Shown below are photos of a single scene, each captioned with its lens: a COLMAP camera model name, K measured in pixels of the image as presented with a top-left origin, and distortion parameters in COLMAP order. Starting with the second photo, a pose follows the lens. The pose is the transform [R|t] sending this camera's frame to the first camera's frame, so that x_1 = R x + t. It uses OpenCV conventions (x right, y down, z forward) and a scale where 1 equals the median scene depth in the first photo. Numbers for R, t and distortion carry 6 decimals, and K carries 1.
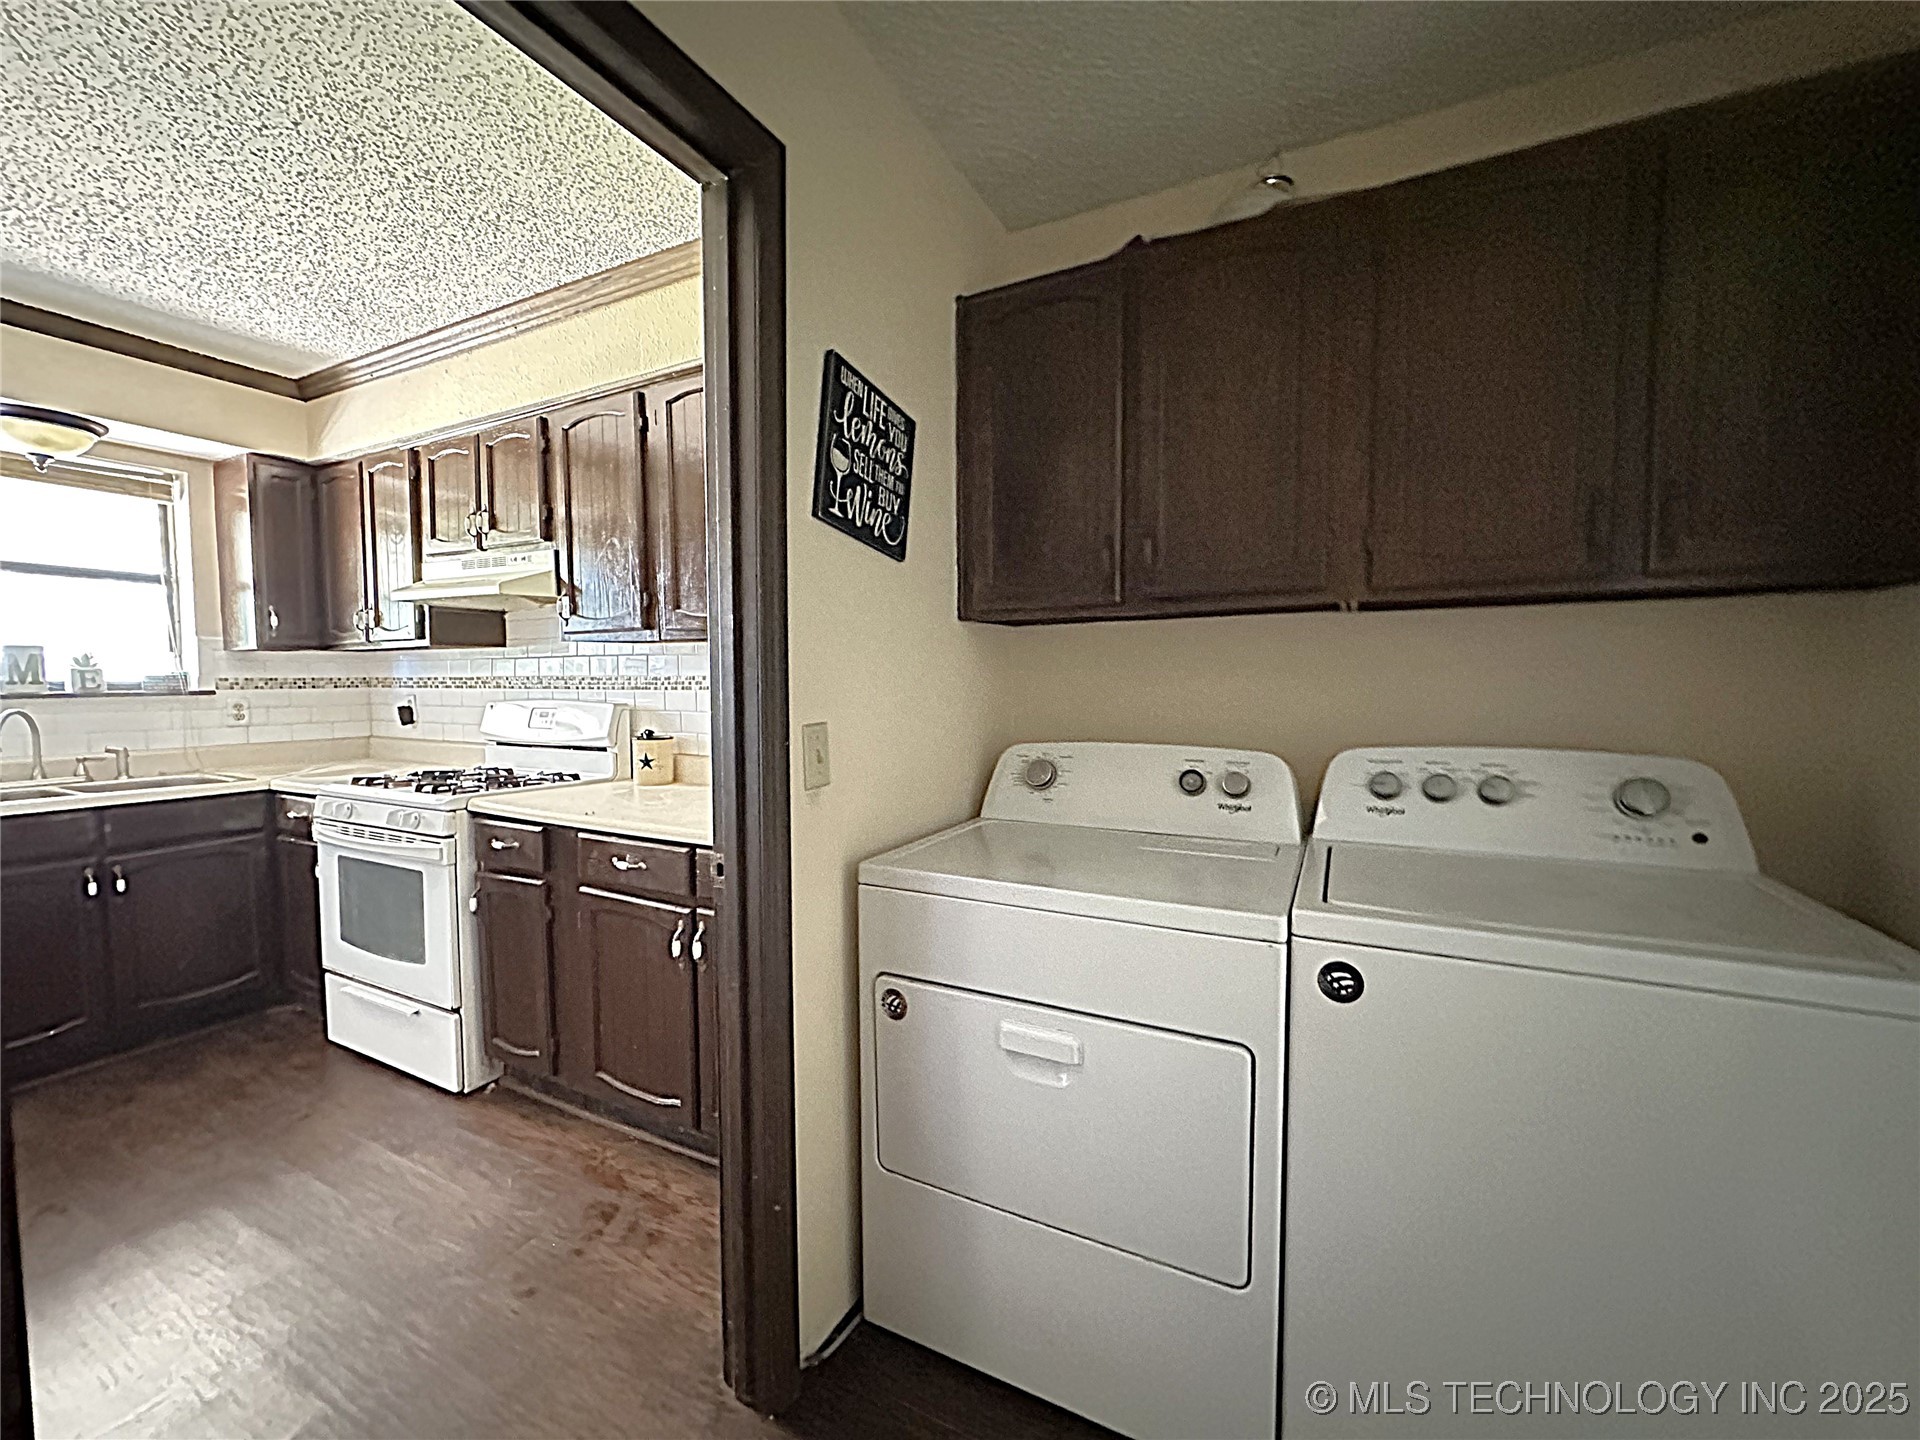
lens RADIAL K [[767.0, 0, 961.2], [0, 767.0, 721.3], [0, 0, 1]] dist [-0.001957, 0.000257]
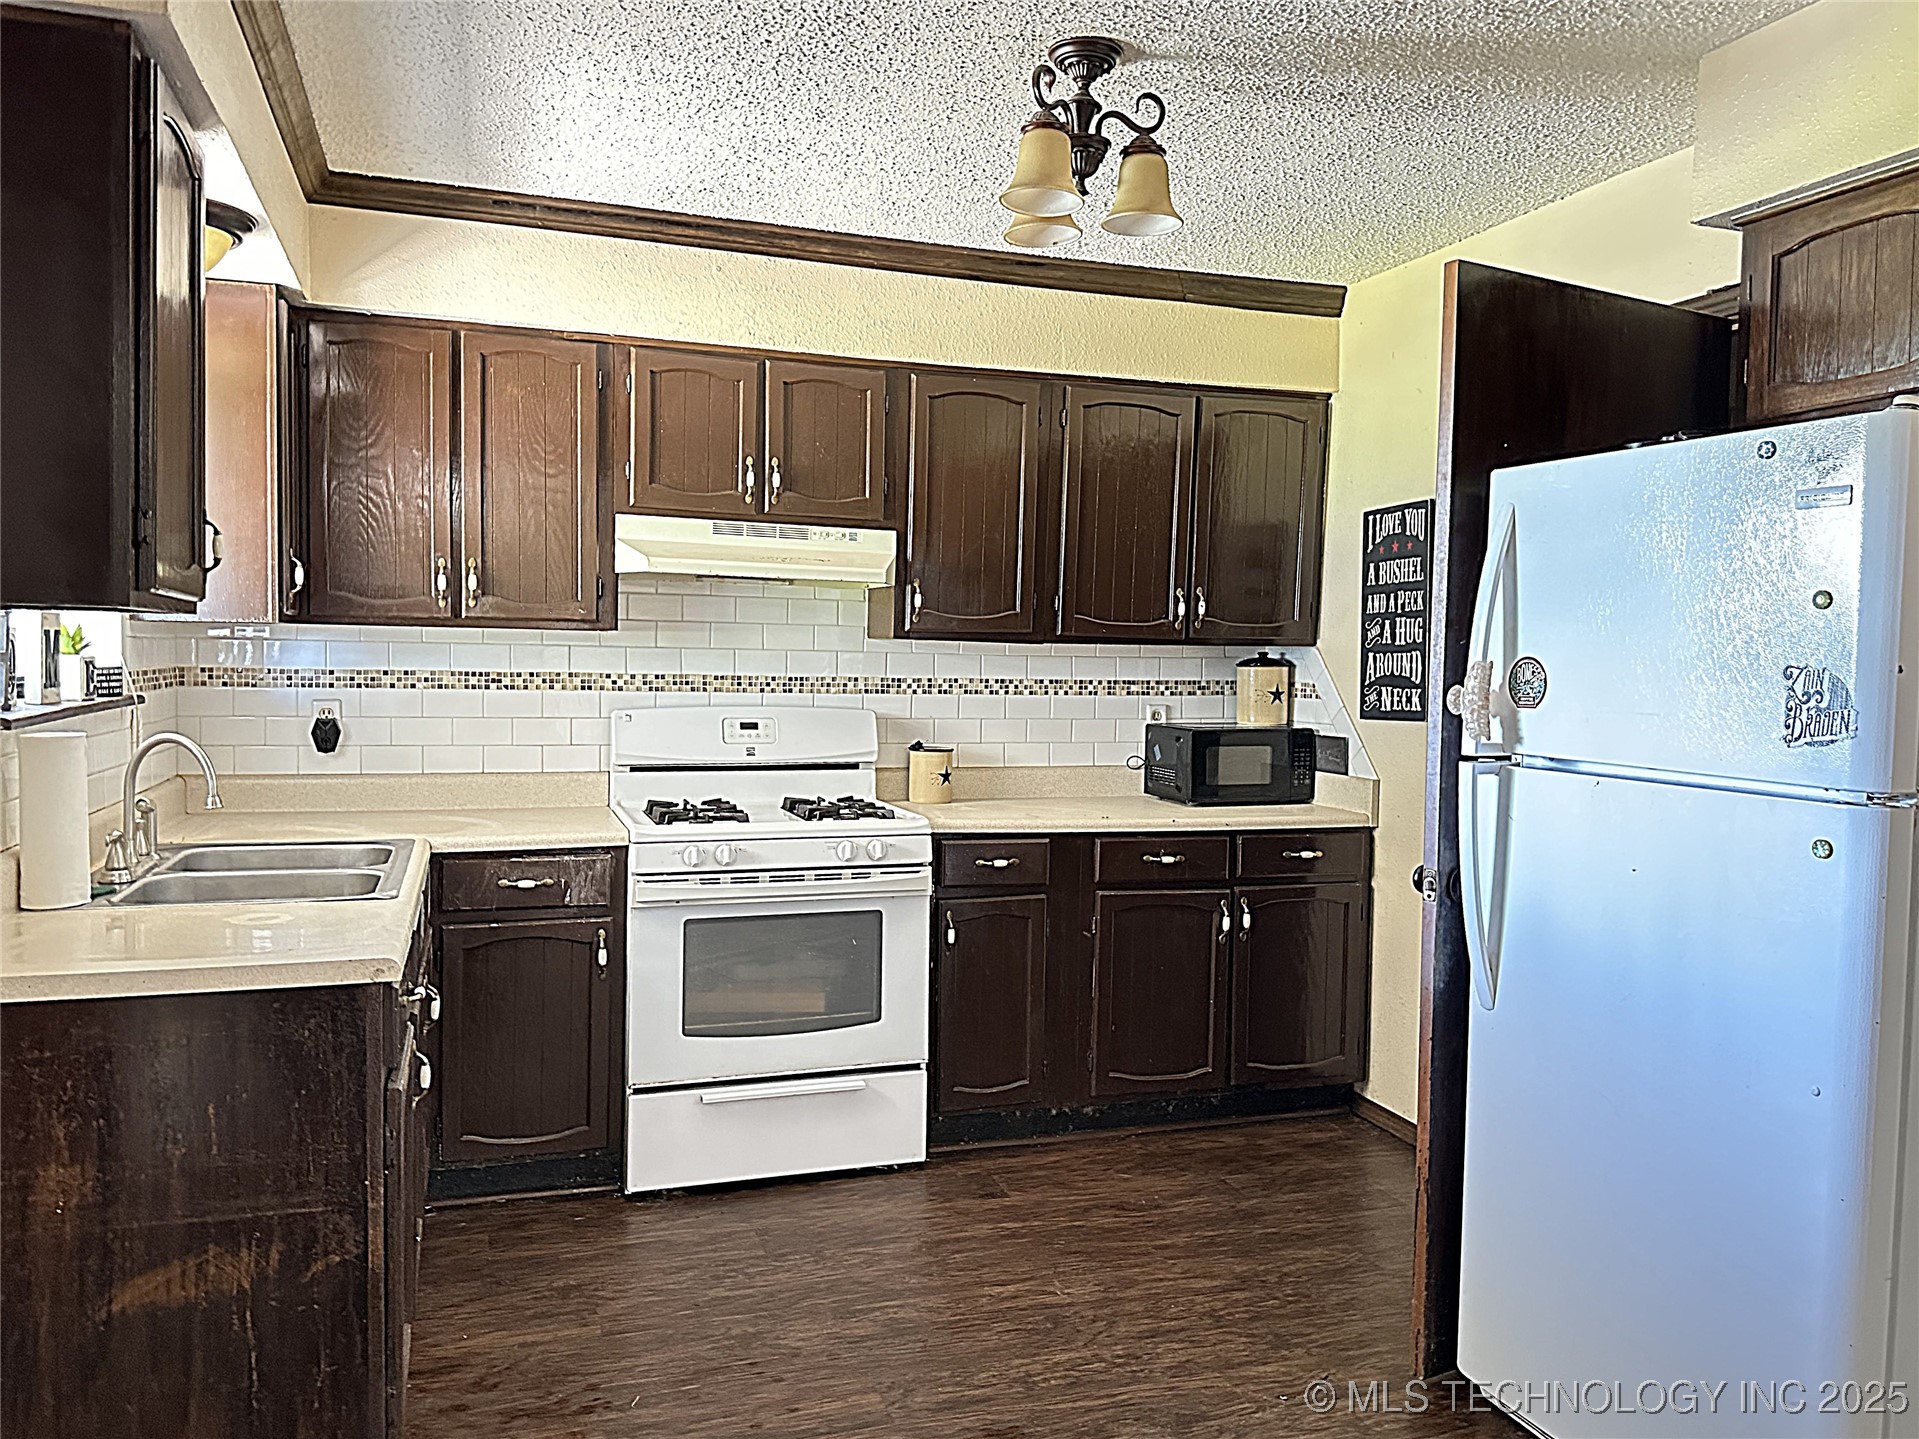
lens RADIAL K [[1396.2, 0, 959.5], [0, 1396.2, 719.5], [0, 0, 1]] dist [0.130682, -0.204288]
pose [[0.704009, -0.019709, 0.709917, -1.852190], [0.018328, 0.999786, 0.009581, -0.033399], [-0.709954, 0.006266, 0.704220, -0.169402]]
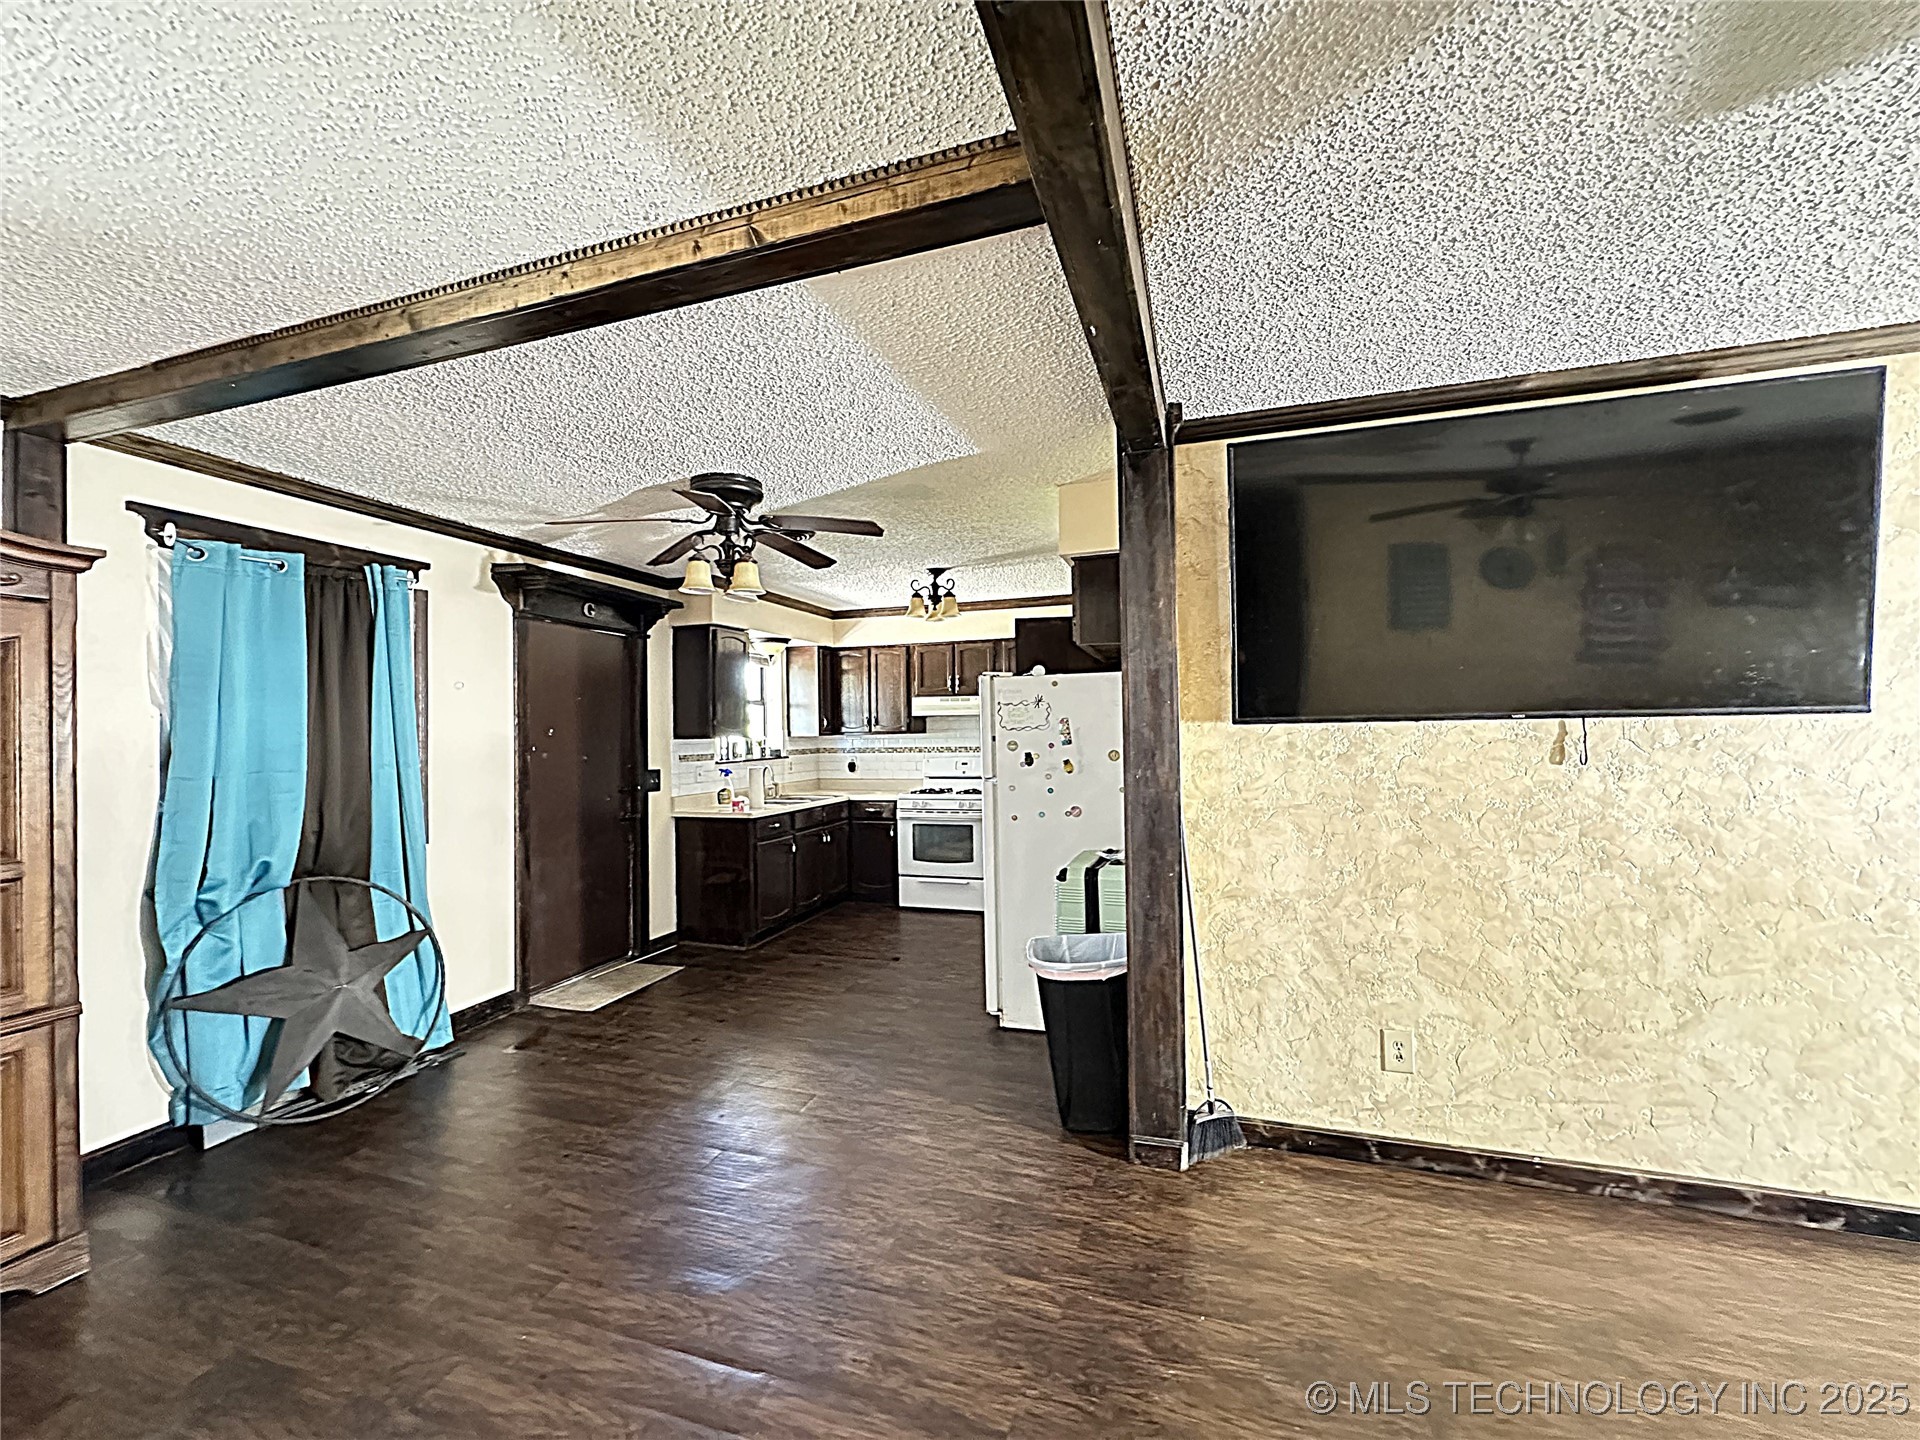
lens RADIAL K [[767.0, 0, 961.2], [0, 767.0, 721.3], [0, 0, 1]] dist [-0.001957, 0.000257]
pose [[0.988893, -0.012956, 0.148067, -1.182980], [0.023312, 0.997384, -0.068427, 0.026769], [-0.146793, 0.071118, 0.986607, -1.633045]]
